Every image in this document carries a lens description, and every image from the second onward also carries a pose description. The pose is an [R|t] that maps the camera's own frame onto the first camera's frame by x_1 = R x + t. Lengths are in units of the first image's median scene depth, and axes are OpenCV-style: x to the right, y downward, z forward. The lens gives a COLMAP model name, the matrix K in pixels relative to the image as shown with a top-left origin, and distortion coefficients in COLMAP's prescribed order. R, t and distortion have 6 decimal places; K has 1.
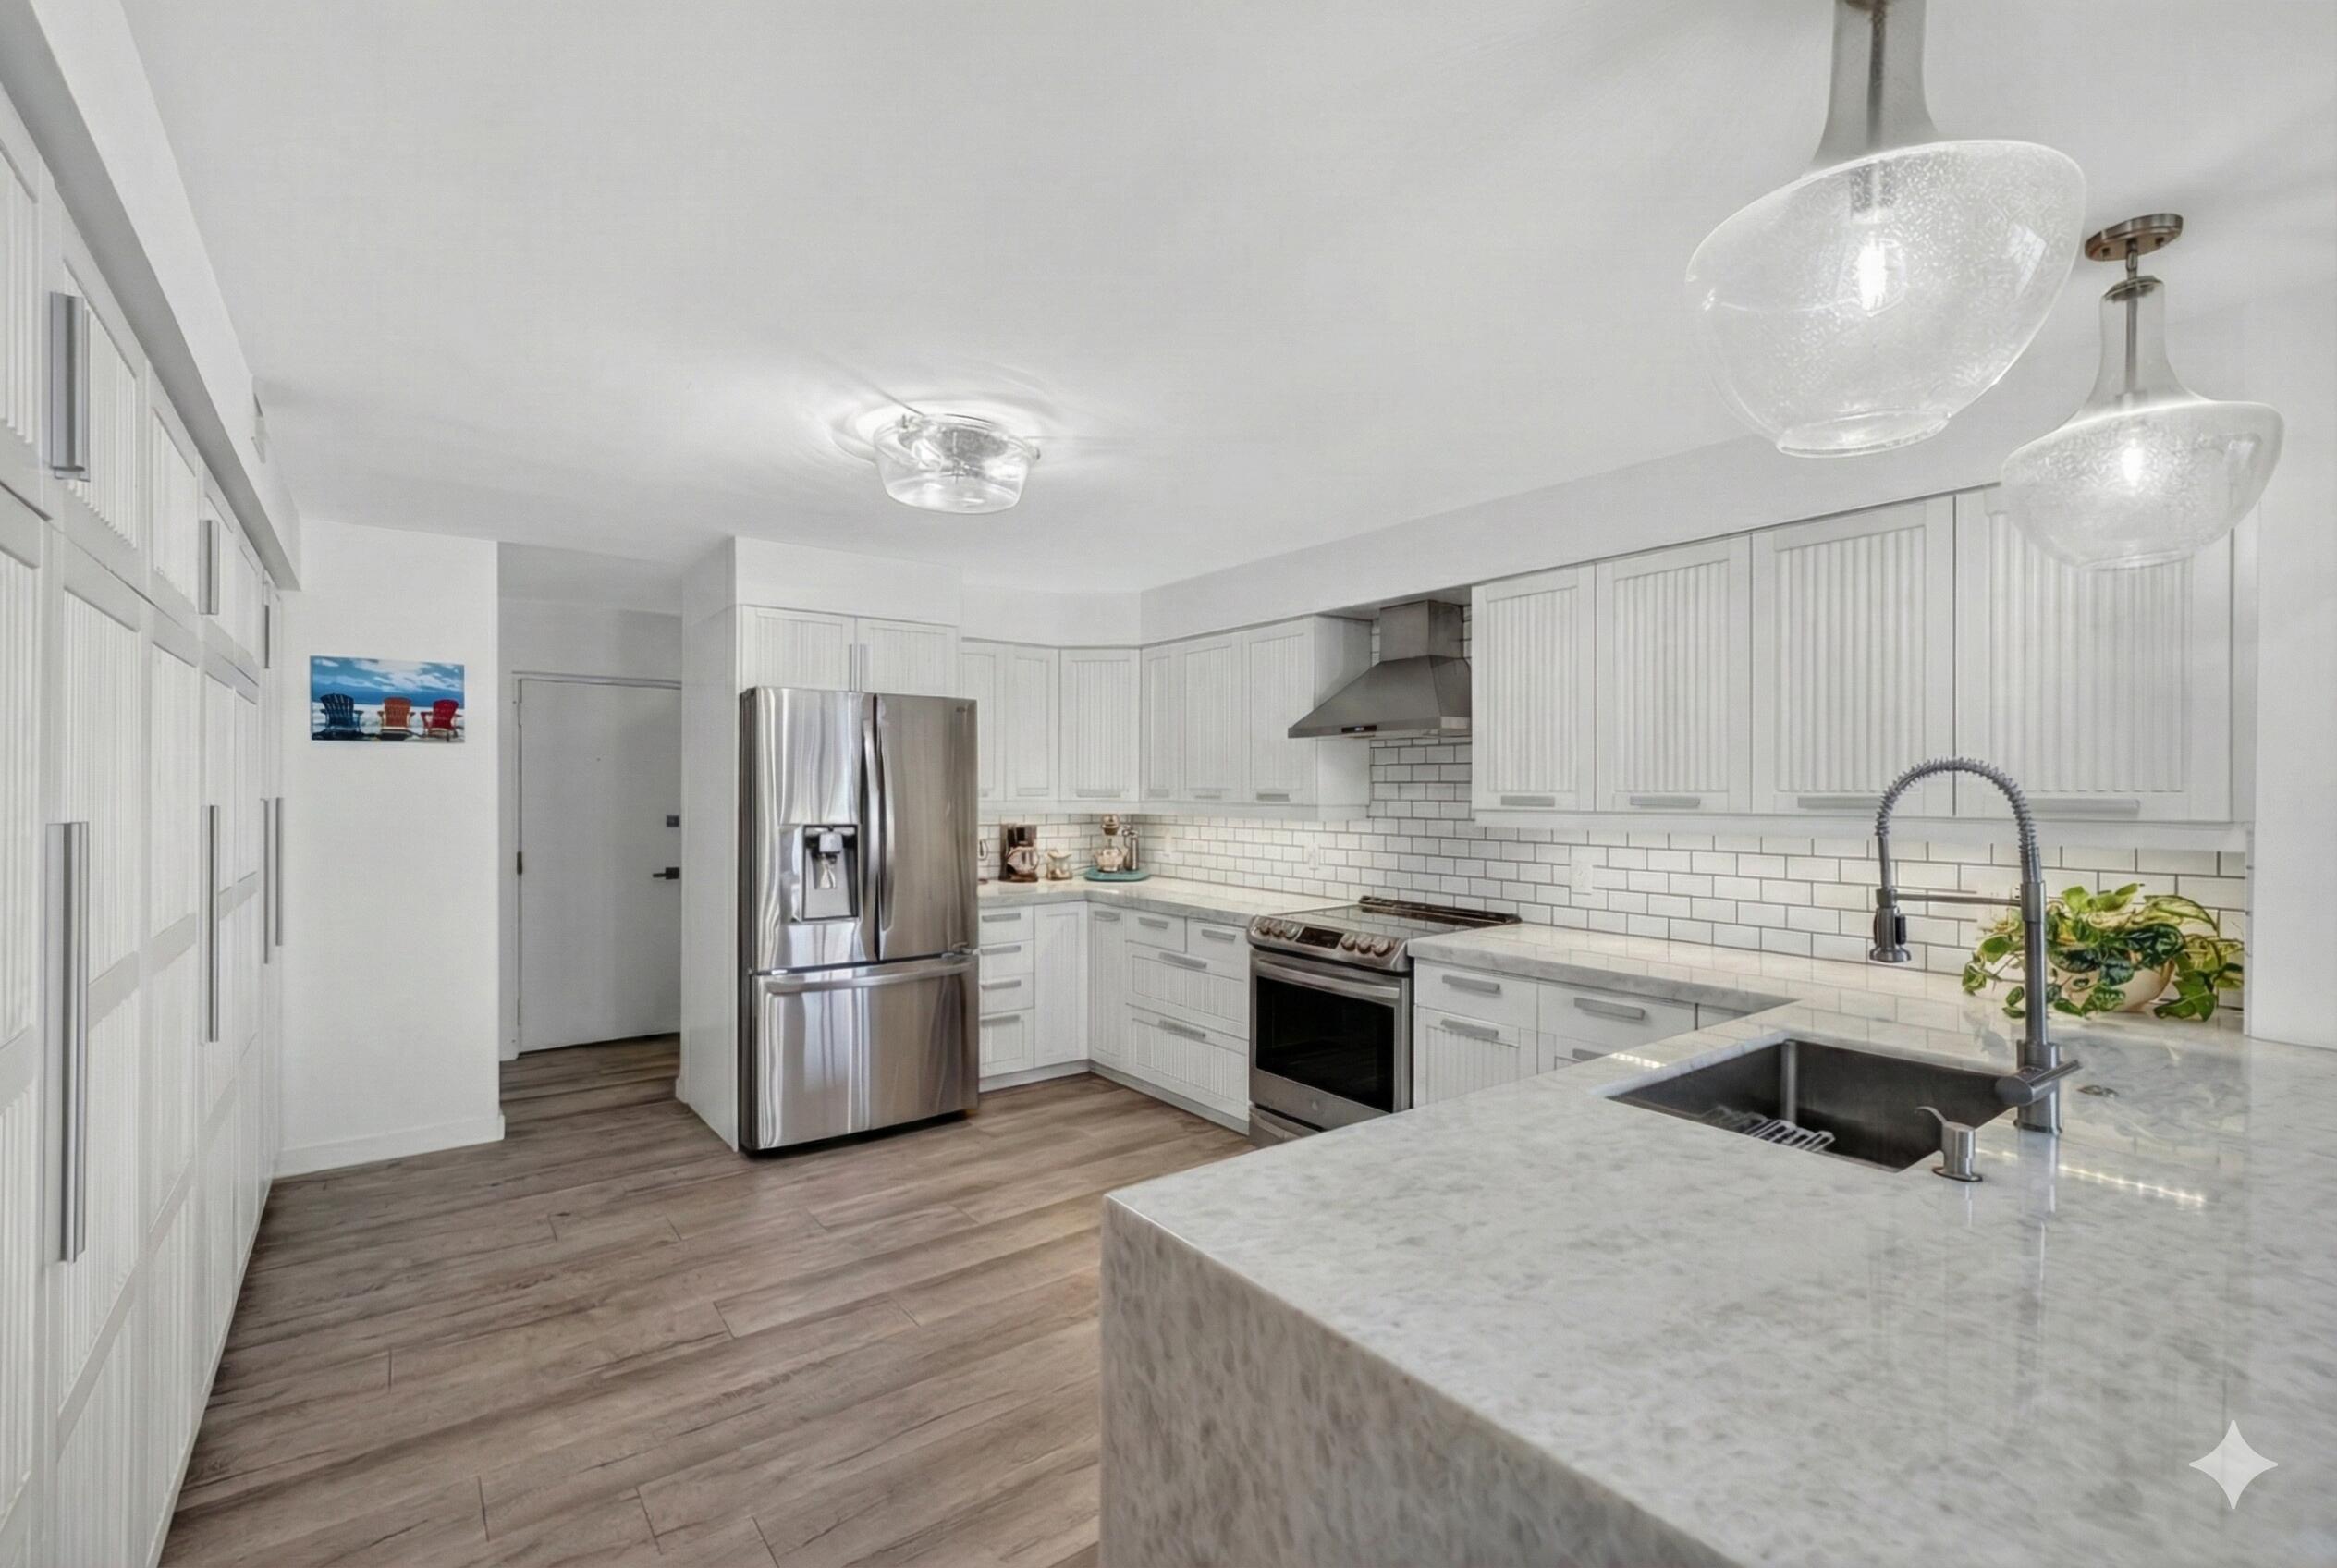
lens RADIAL K [[1046.7, 0, 1153.8], [0, 1046.7, 783.7], [0, 0, 1]] dist [0.003733, 0.000639]
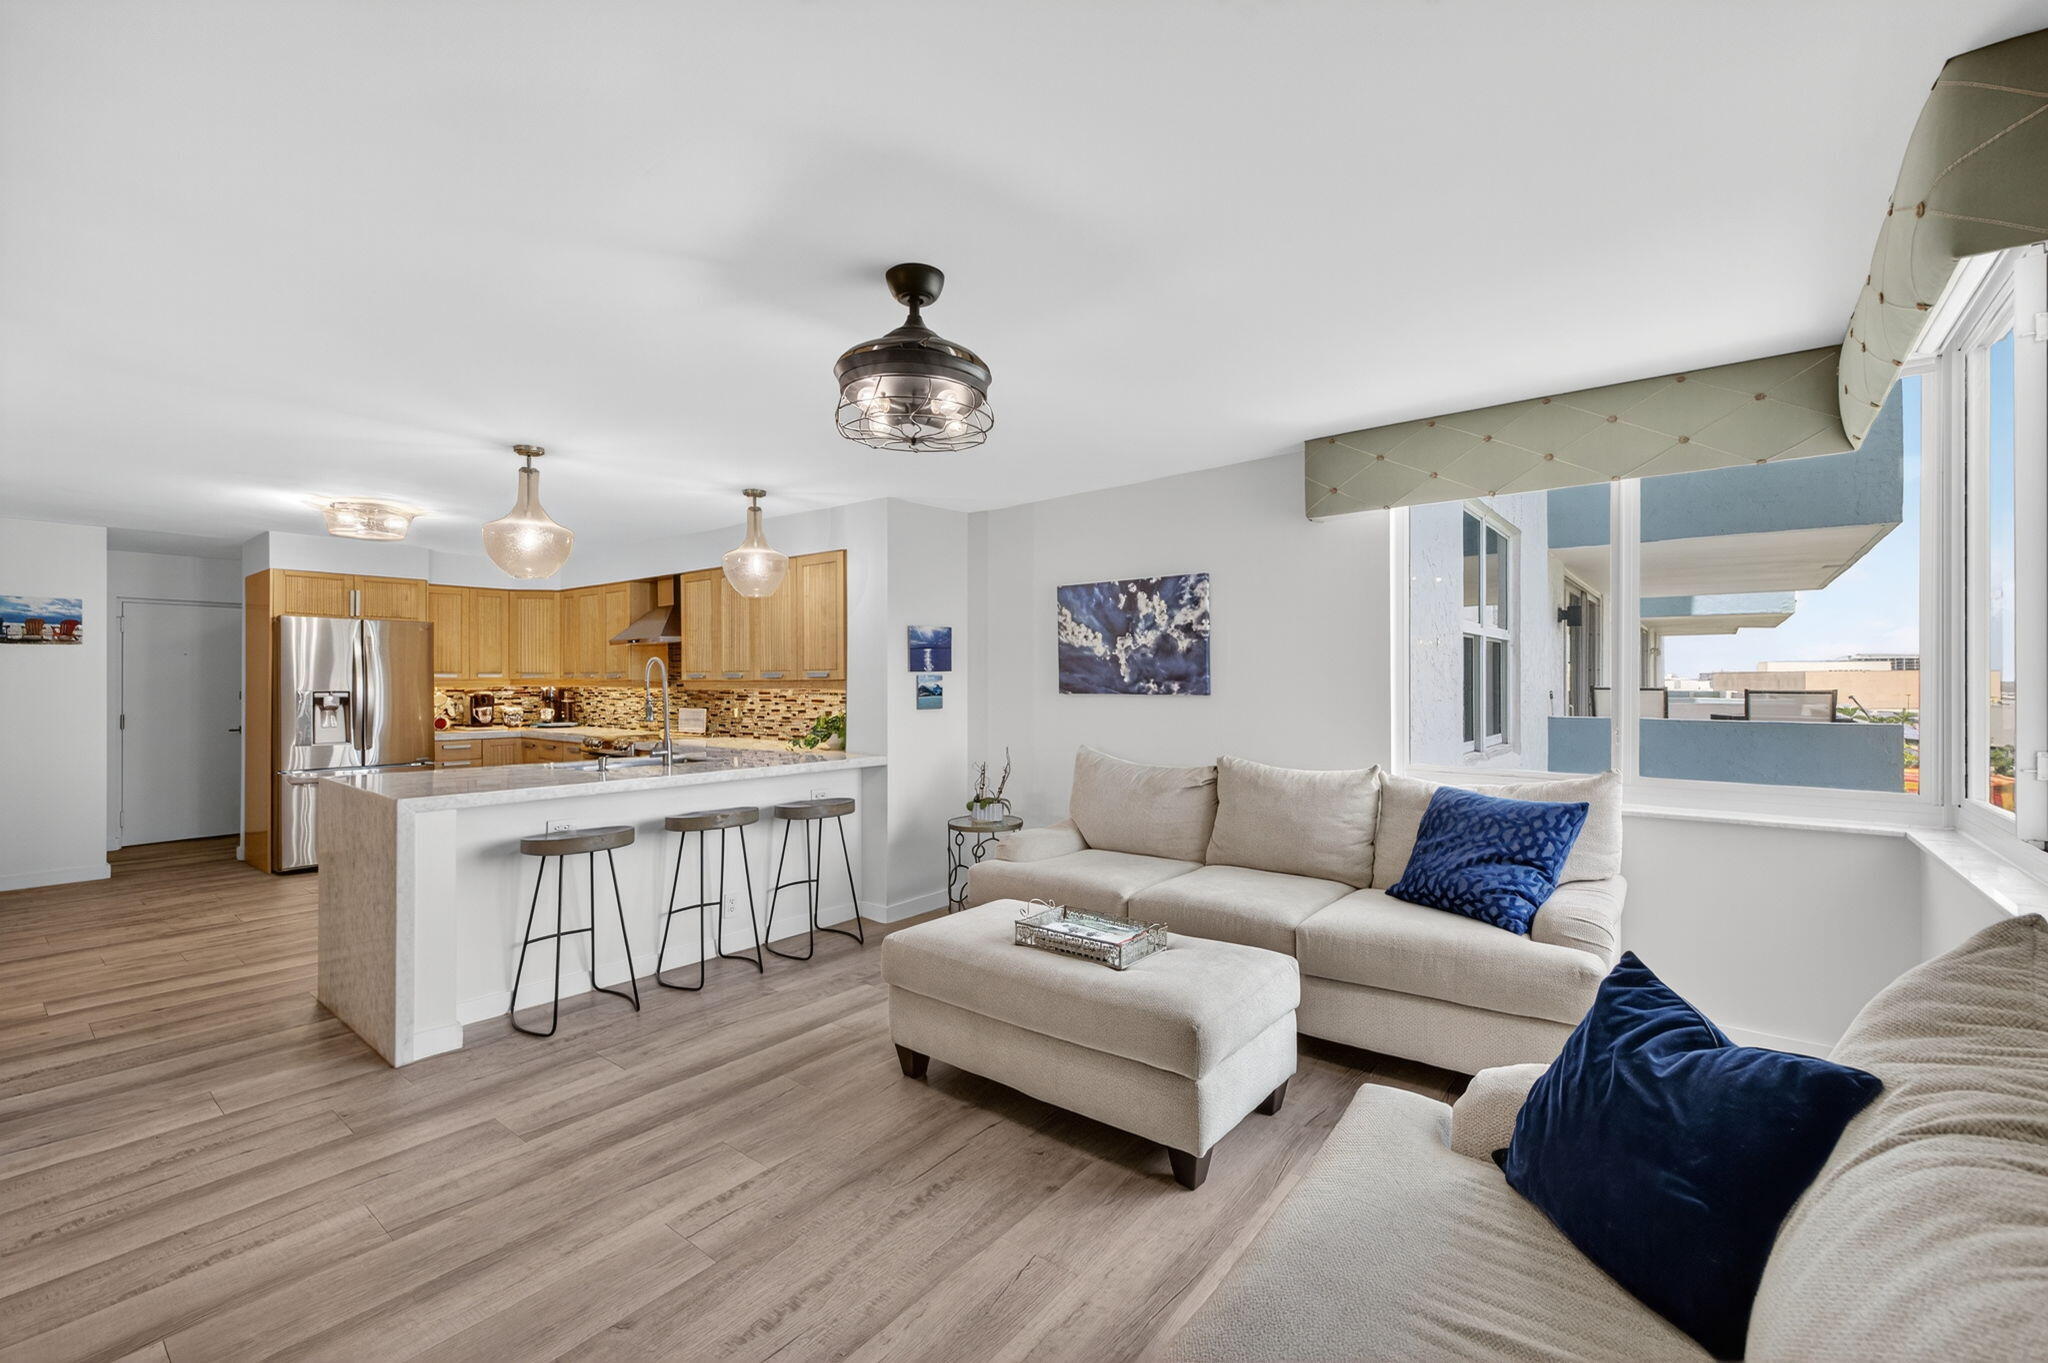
lens RADIAL K [[917.2, 0, 1039.9], [0, 917.2, 685.4], [0, 0, 1]] dist [0.003733, 0.000639]
pose [[0.969712, -0.004718, 0.244204, 0.490620], [0.001150, 0.999891, 0.014751, 0.006269], [-0.244247, -0.014024, 0.969612, -0.844146]]
